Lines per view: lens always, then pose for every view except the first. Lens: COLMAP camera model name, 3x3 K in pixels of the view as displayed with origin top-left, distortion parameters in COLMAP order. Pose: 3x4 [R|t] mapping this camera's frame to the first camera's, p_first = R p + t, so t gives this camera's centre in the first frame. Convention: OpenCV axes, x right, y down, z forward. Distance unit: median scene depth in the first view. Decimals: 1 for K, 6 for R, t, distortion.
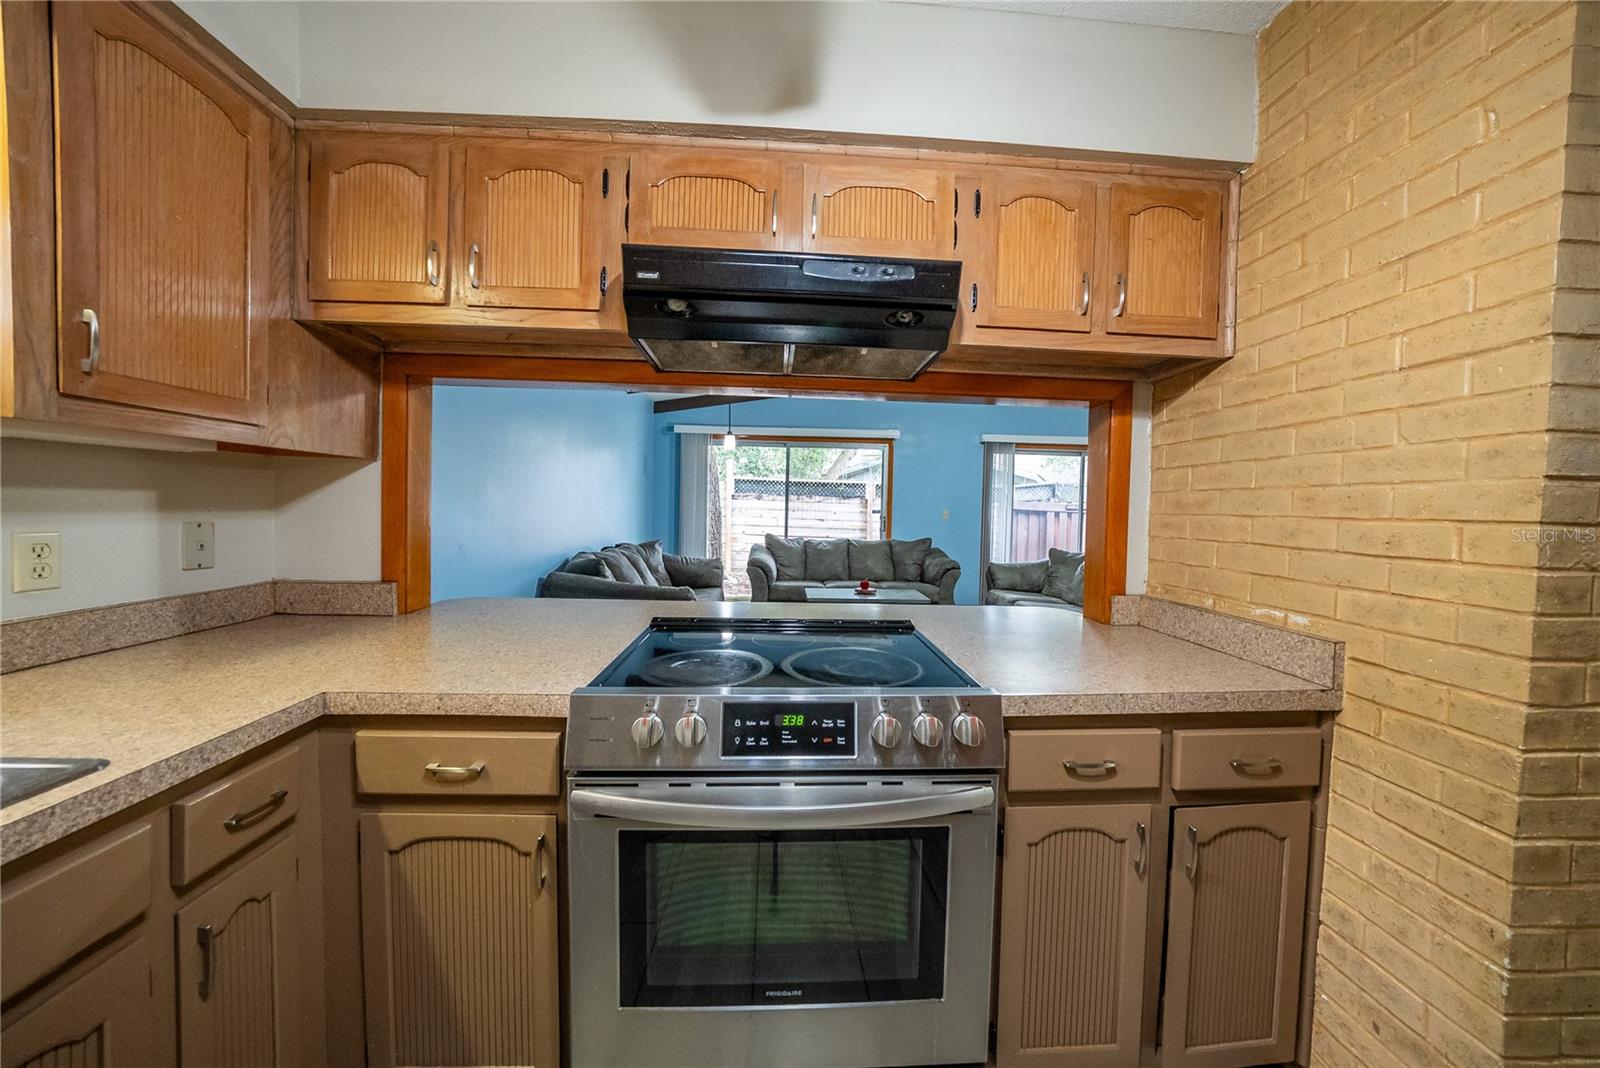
lens RADIAL K [[564.3, 0, 810.5], [0, 564.3, 523.8], [0, 0, 1]] dist [-0.028094, 0.004608]
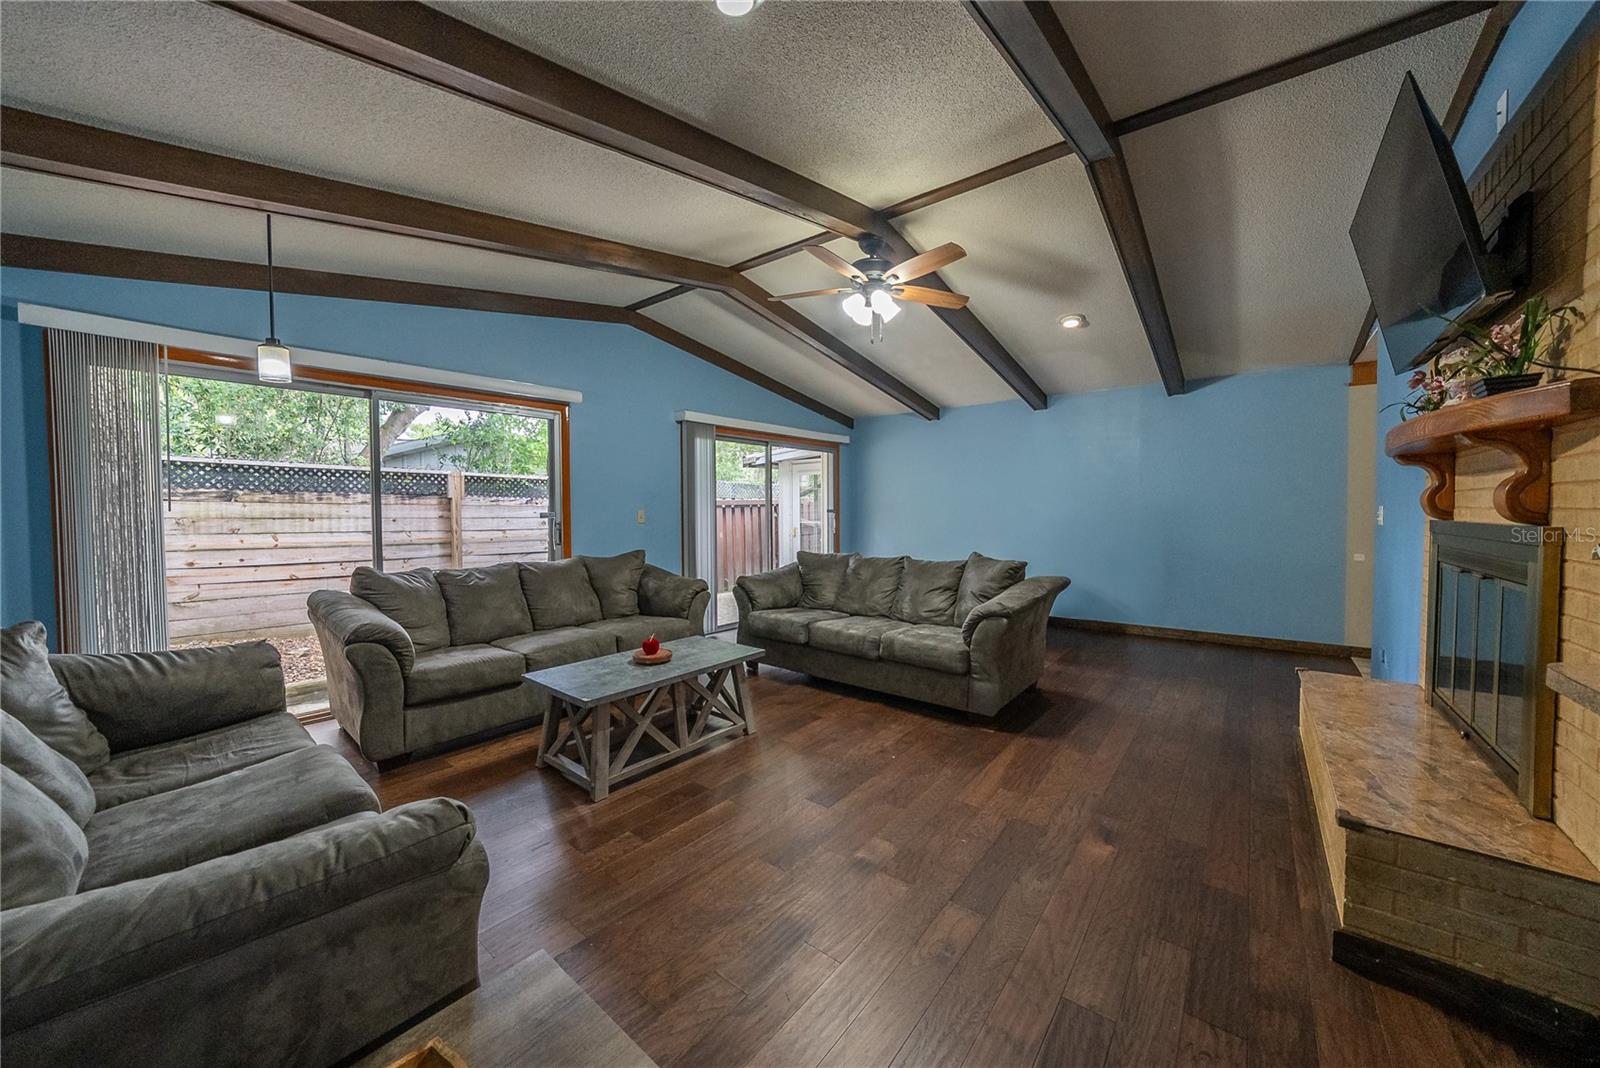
lens RADIAL K [[564.3, 0, 813.8], [0, 564.3, 525.3], [0, 0, 1]] dist [-0.028094, 0.004608]
pose [[0.670304, -0.046993, 0.740597, -0.796109], [0.042163, 0.998793, 0.025215, -0.070107], [-0.740888, 0.014324, 0.671476, 1.804342]]
